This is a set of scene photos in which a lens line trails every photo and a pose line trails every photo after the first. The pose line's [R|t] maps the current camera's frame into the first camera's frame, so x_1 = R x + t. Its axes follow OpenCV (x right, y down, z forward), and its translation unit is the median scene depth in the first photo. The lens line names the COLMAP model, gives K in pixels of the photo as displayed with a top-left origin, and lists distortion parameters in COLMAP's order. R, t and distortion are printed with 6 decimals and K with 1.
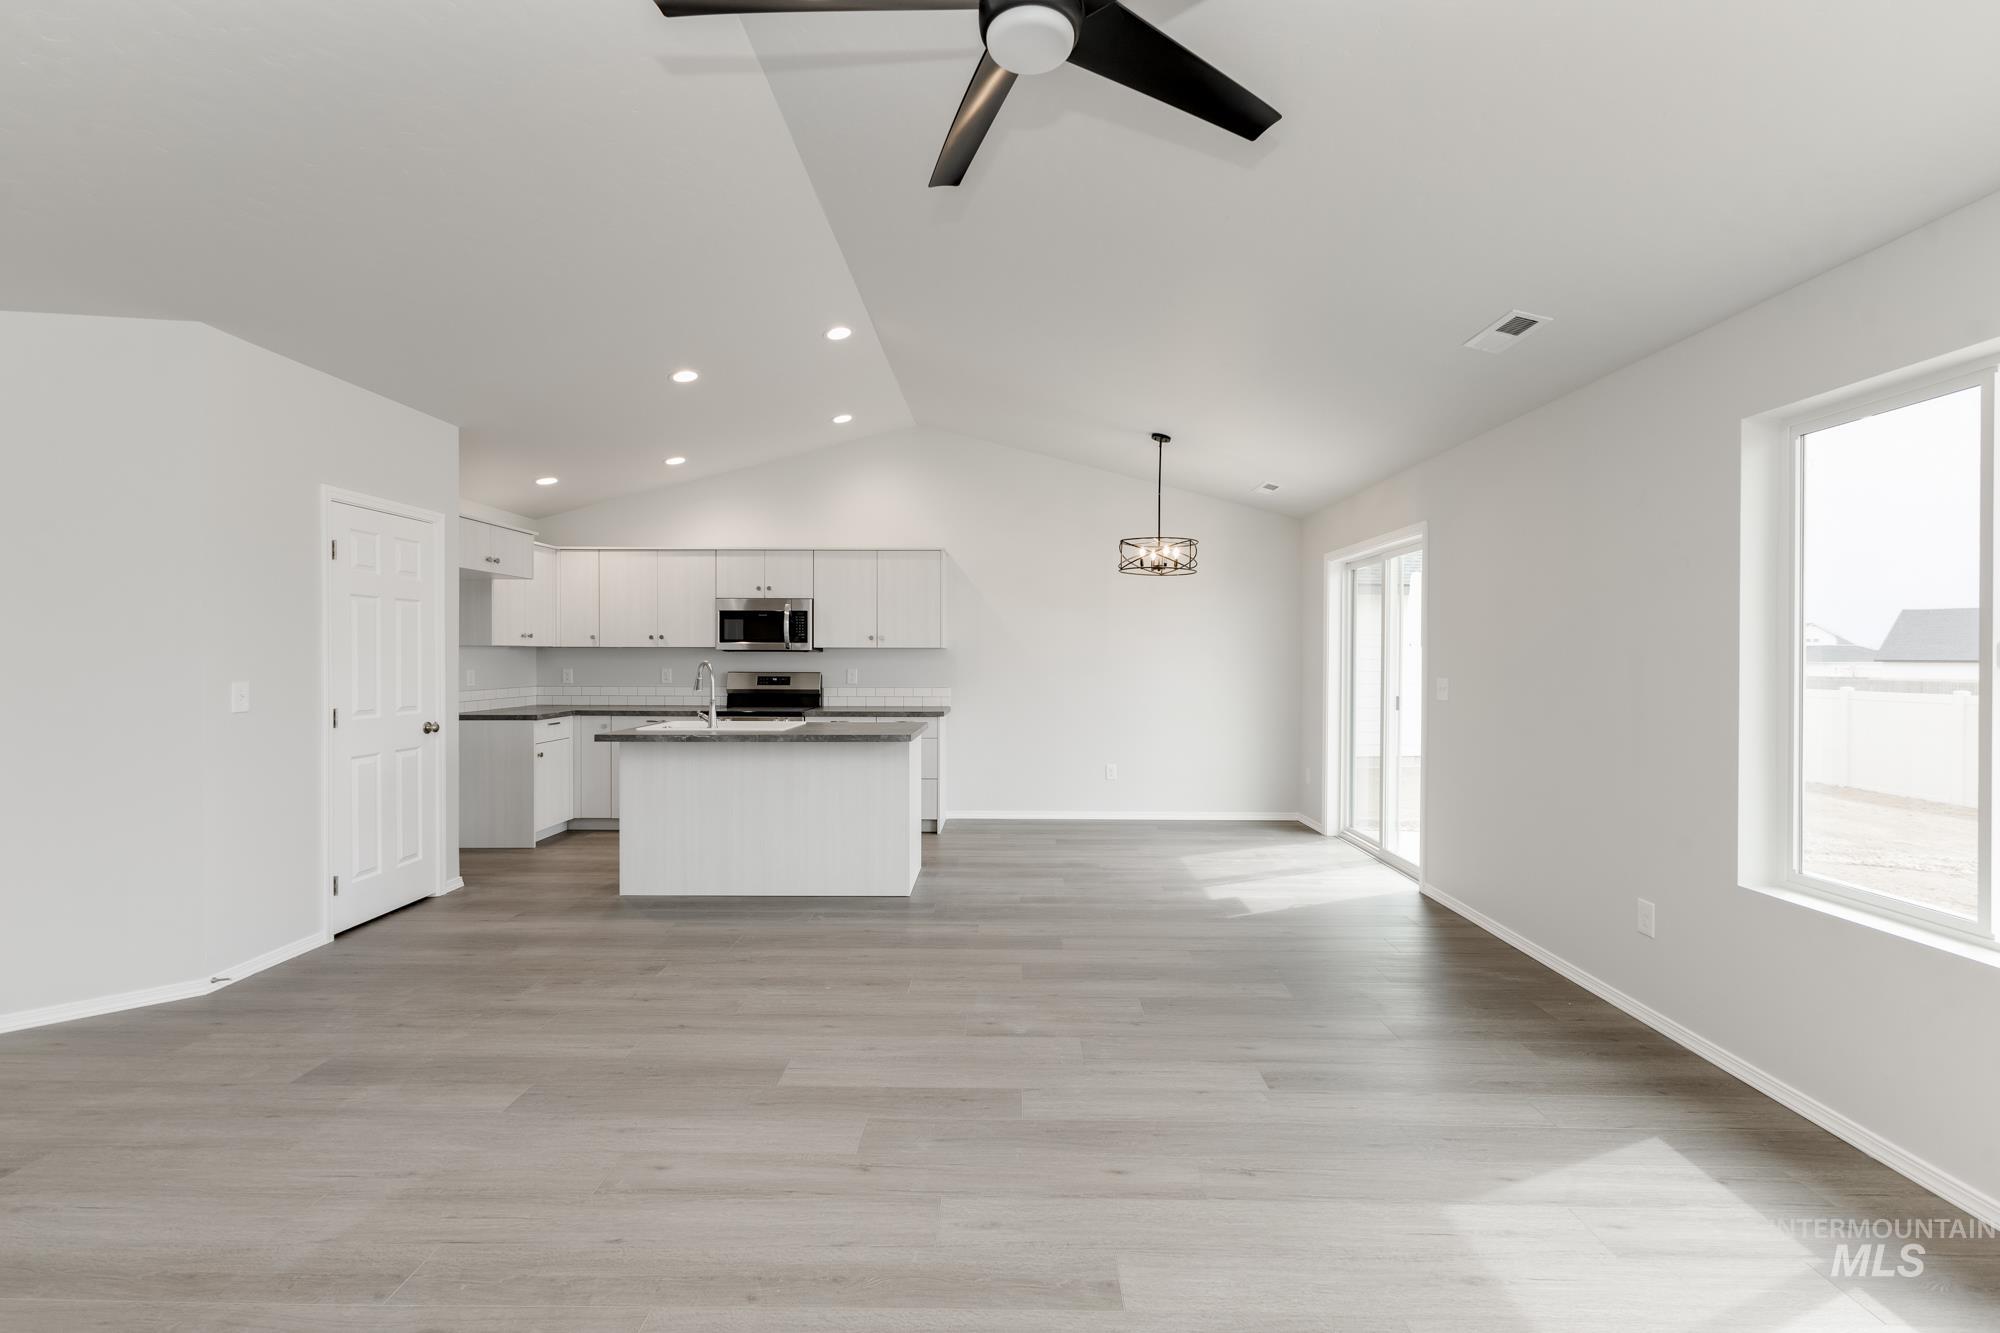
lens RADIAL K [[863.7, 0, 1011.5], [0, 863.7, 667.6], [0, 0, 1]] dist [0.008143, -0.000590]
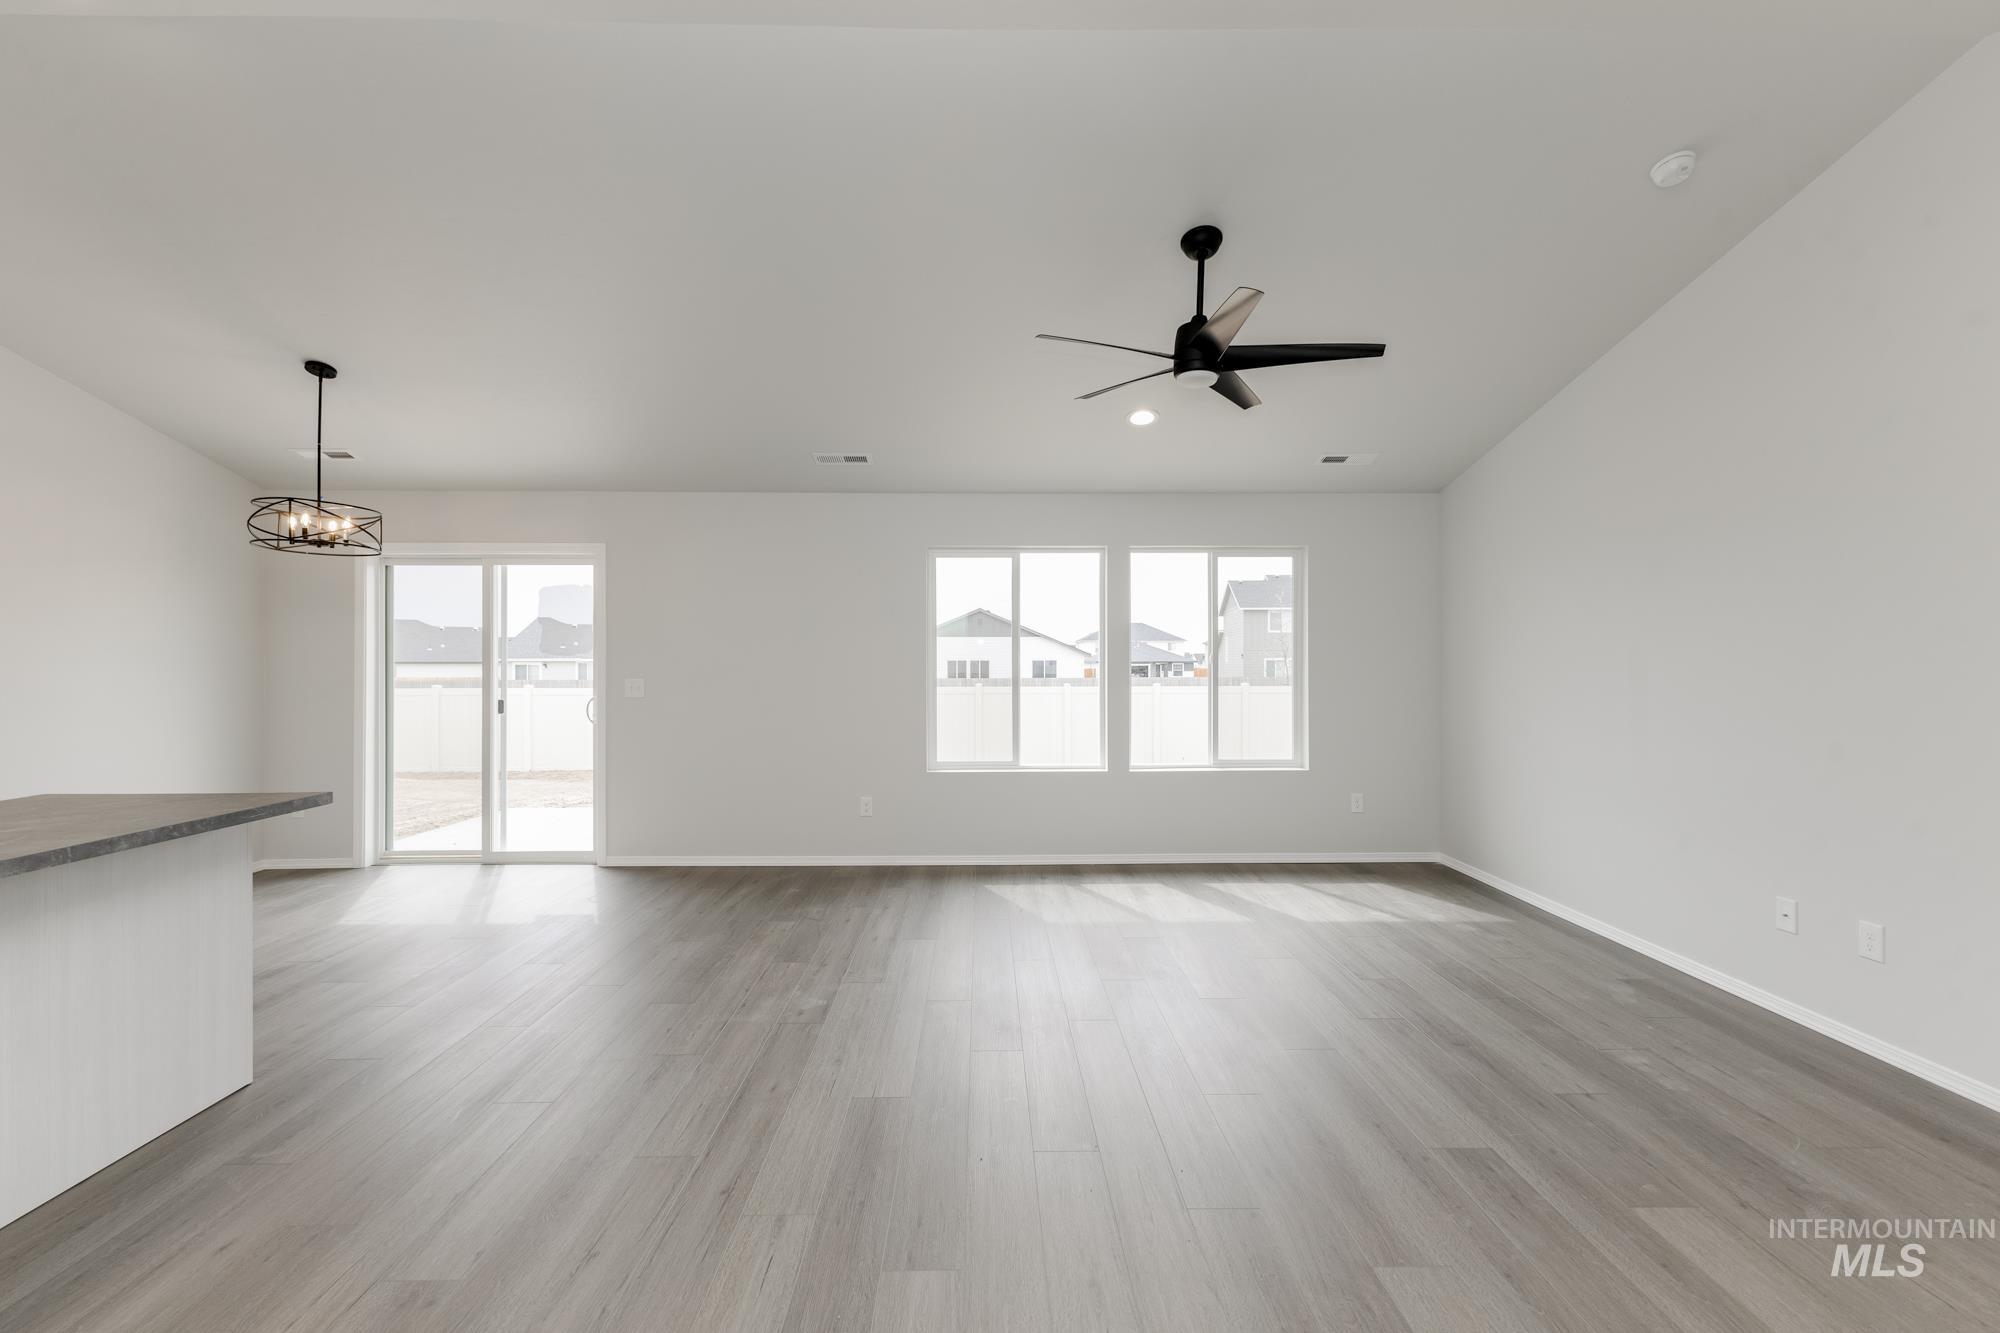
lens RADIAL K [[863.7, 0, 998.5], [0, 863.7, 659.2], [0, 0, 1]] dist [0.008143, -0.000590]
pose [[-0.025254, -0.000715, 0.999681, -0.705172], [0.014461, 0.999895, 0.001080, -0.009600], [-0.999576, 0.014484, -0.025241, 0.511527]]
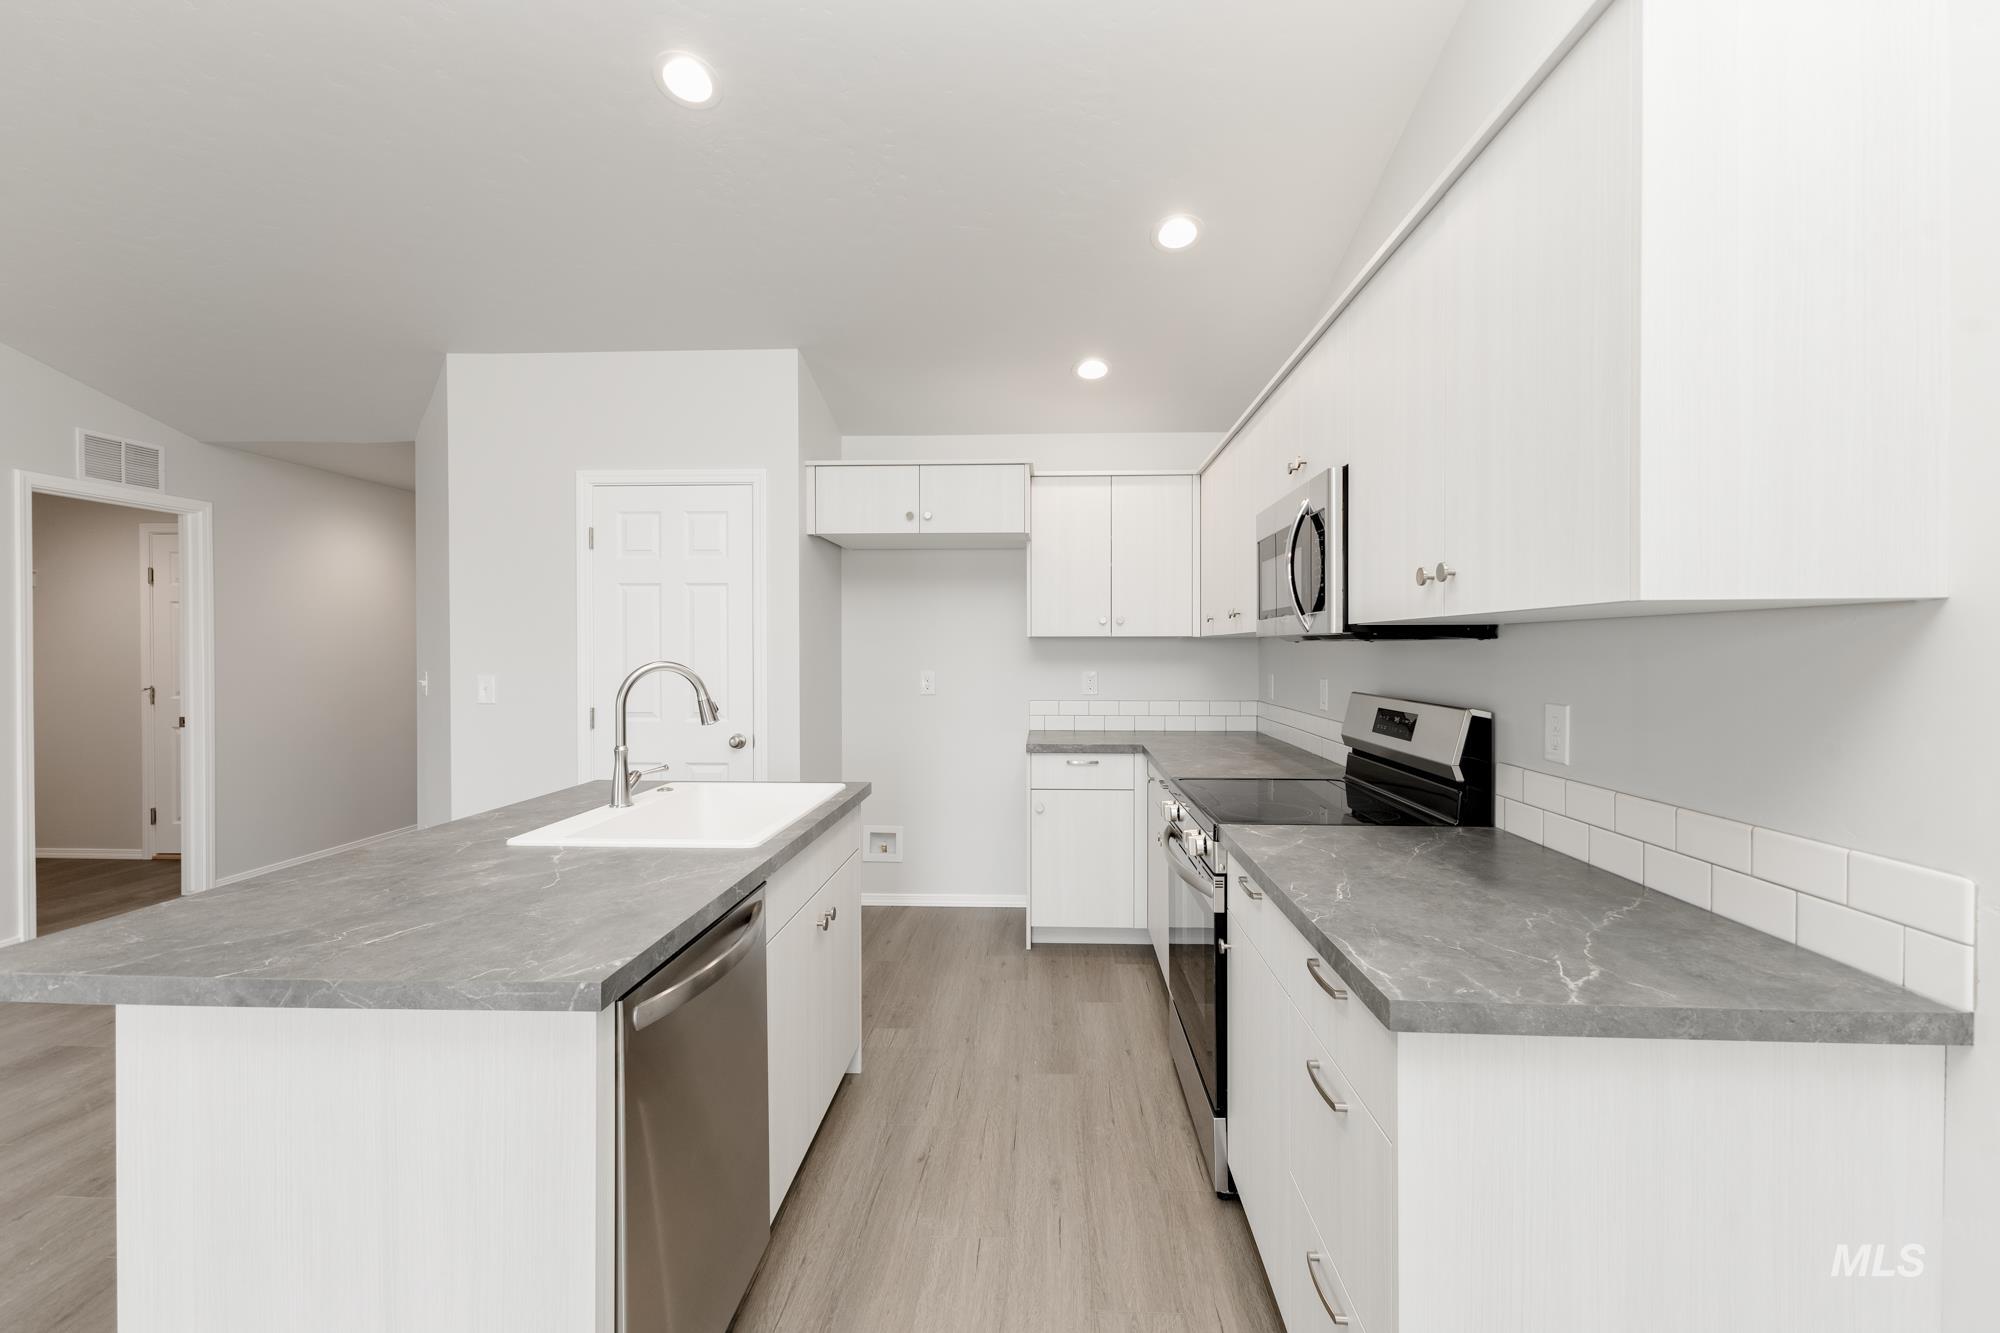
lens RADIAL K [[863.7, 0, 1005.3], [0, 863.7, 652.9], [0, 0, 1]] dist [0.008143, -0.000590]
pose [[-0.040440, 0.001884, -0.999180, 0.109855], [-0.014675, 0.999889, 0.002479, -0.016967], [0.999074, 0.014764, -0.040408, 1.235673]]
